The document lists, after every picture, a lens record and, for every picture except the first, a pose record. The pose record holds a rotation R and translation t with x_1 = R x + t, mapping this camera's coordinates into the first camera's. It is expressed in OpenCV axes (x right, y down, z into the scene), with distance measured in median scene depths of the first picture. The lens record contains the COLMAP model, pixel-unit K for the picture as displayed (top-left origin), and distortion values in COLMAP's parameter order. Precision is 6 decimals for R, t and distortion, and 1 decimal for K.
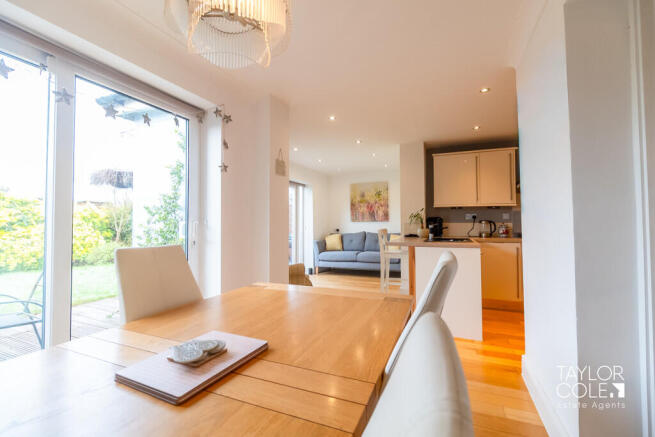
lens RADIAL K [[289.8, 0, 328.1], [0, 289.8, 214.4], [0, 0, 1]] dist [-0.002449, -0.000620]
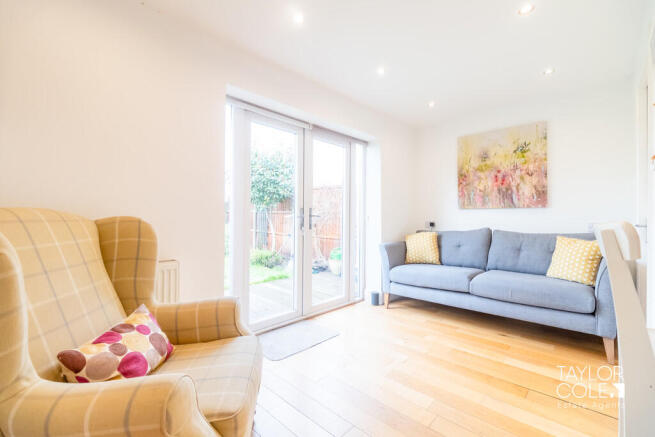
lens RADIAL K [[289.8, 0, 328.1], [0, 289.8, 214.4], [0, 0, 1]] dist [-0.002449, -0.000620]
pose [[0.936708, 0.004541, -0.350082, 0.043329], [0.005085, 0.999634, 0.026571, 0.021506], [0.350075, -0.026669, 0.936342, 0.448124]]
